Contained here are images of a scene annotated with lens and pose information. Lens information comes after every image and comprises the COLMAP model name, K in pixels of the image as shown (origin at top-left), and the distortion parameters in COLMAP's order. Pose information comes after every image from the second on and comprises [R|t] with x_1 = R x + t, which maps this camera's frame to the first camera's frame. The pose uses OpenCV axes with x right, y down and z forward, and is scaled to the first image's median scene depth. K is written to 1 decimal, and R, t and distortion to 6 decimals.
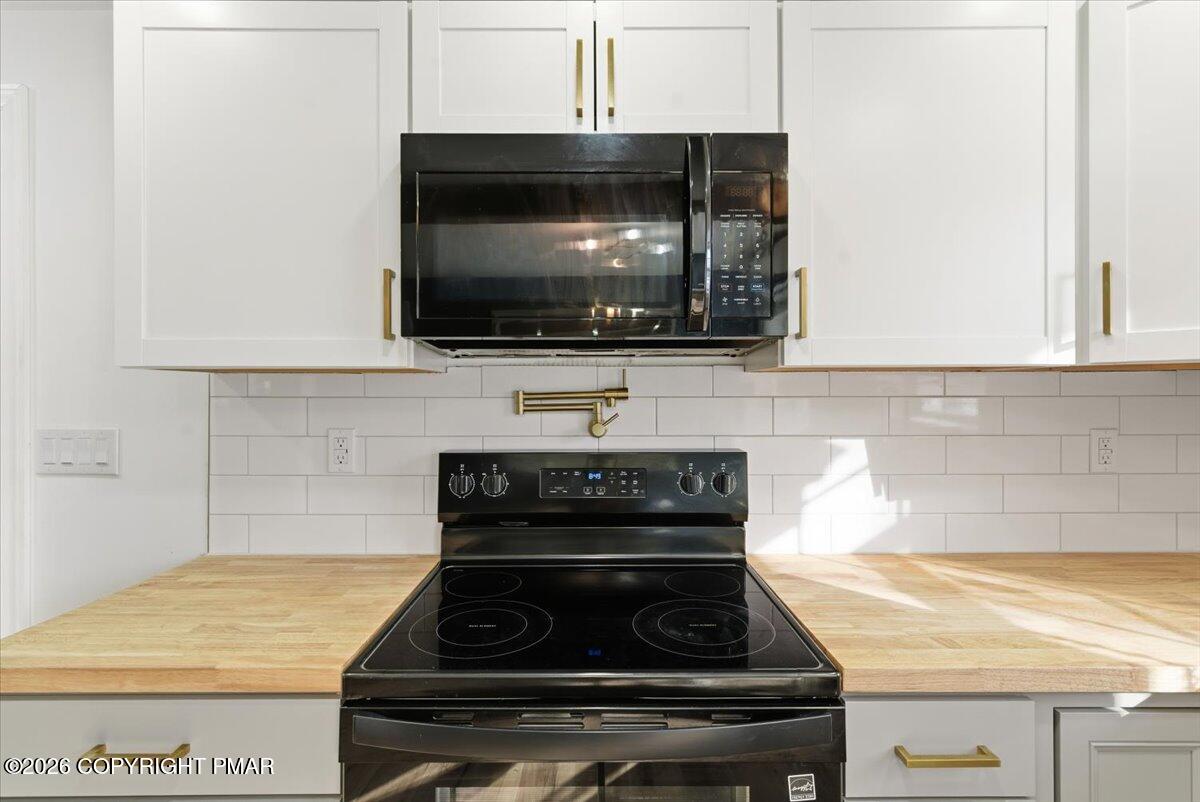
lens RADIAL K [[580.2, 0, 603.4], [0, 580.2, 389.5], [0, 0, 1]] dist [0.008938, -0.001052]
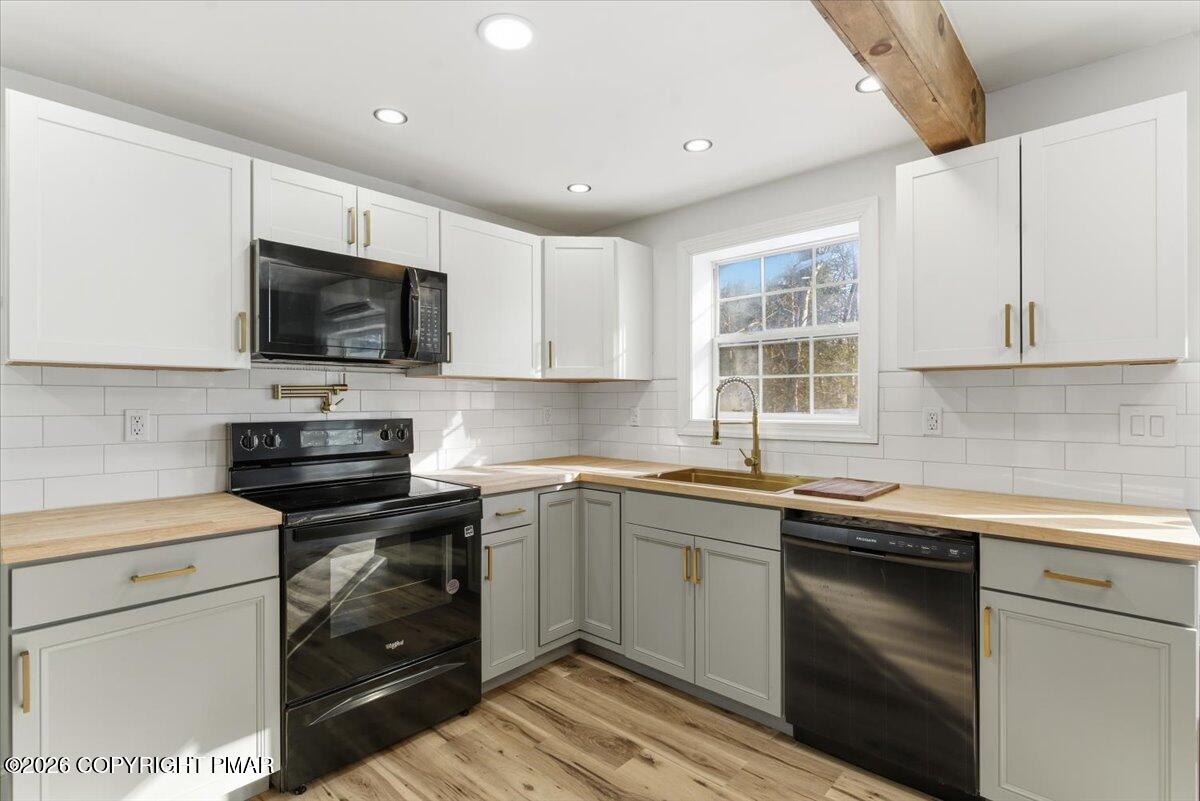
lens RADIAL K [[580.2, 0, 601.2], [0, 580.2, 403.8], [0, 0, 1]] dist [0.008938, -0.001052]
pose [[0.677507, -0.004552, 0.735502, -0.773862], [-0.008919, 0.999856, 0.014403, 0.025881], [-0.735462, -0.016318, 0.677369, -0.805756]]
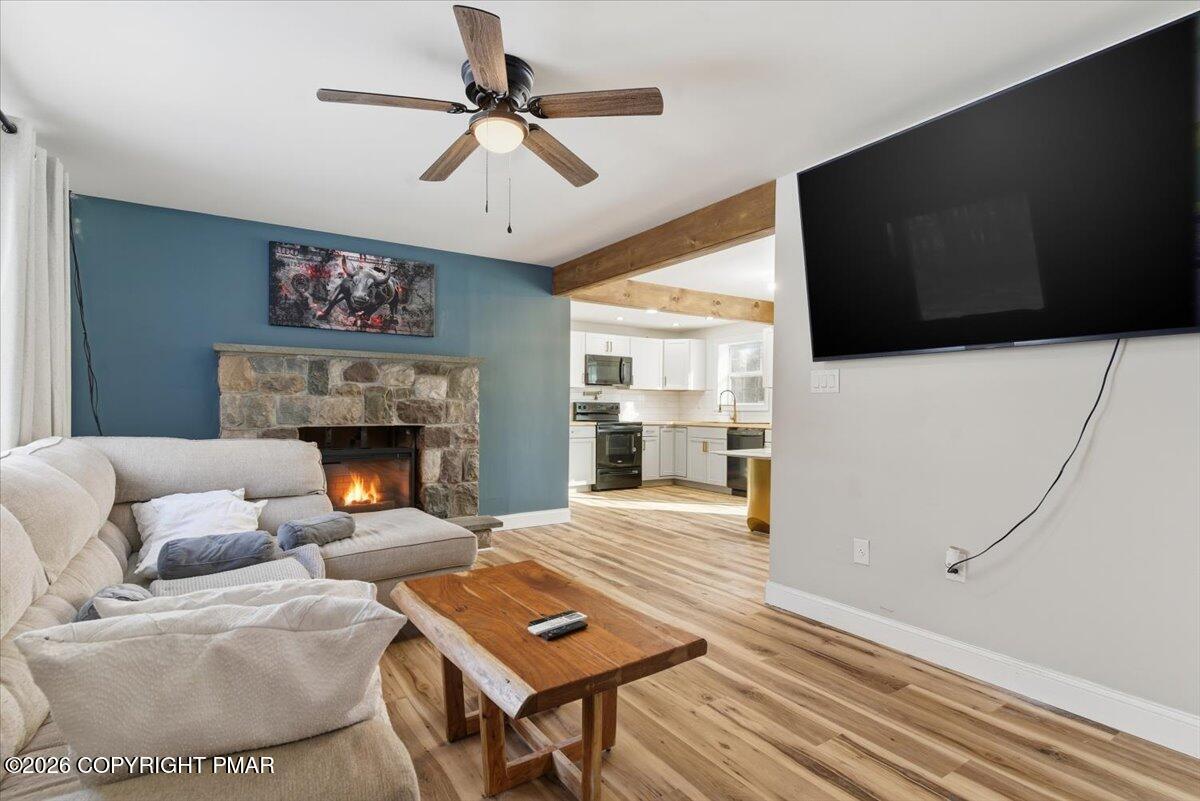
lens RADIAL K [[580.2, 0, 594.6], [0, 580.2, 417.6], [0, 0, 1]] dist [0.008938, -0.001052]
pose [[0.840308, -0.001148, 0.542108, -3.315373], [-0.016777, 0.999464, 0.028122, 0.099108], [-0.541849, -0.032725, 0.839838, -4.018068]]
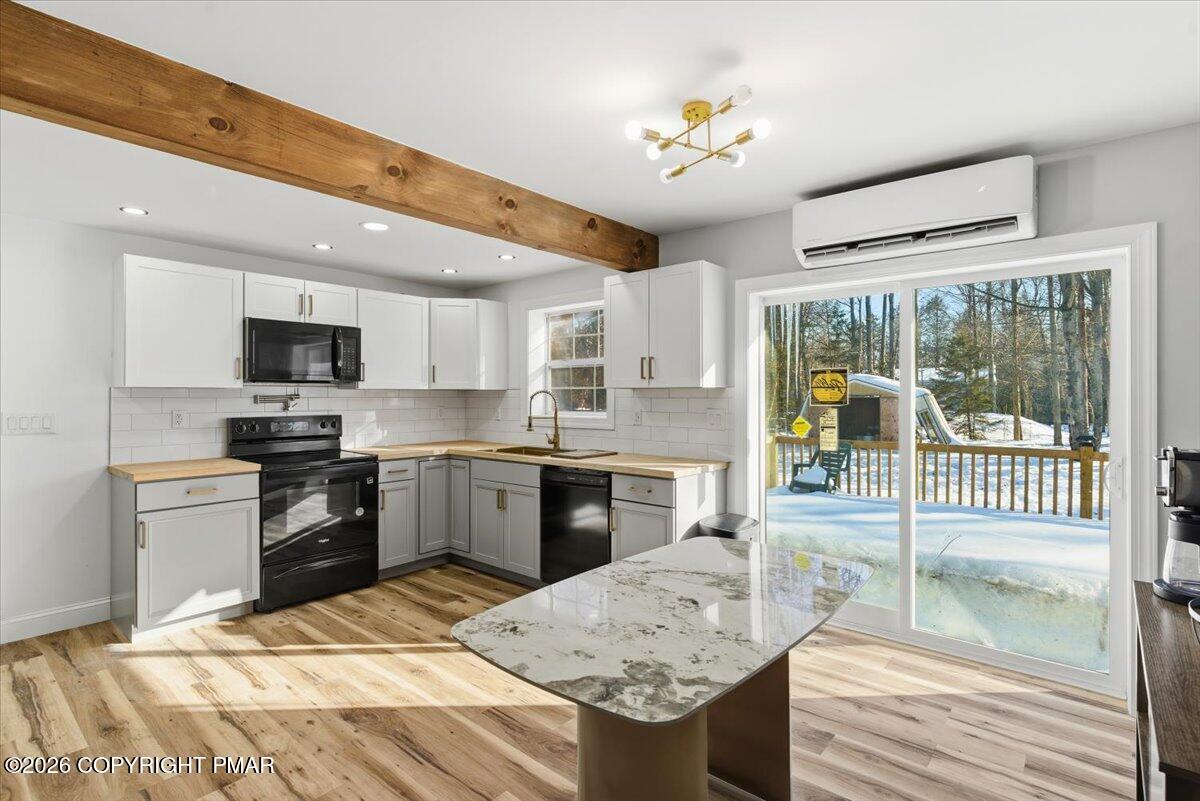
lens RADIAL K [[580.2, 0, 599.5], [0, 580.2, 397.1], [0, 0, 1]] dist [0.008938, -0.001052]
pose [[0.649810, -0.001367, 0.760096, -1.269237], [-0.010712, 0.999883, 0.010956, -0.039879], [-0.760021, -0.015261, 0.649719, -2.163570]]
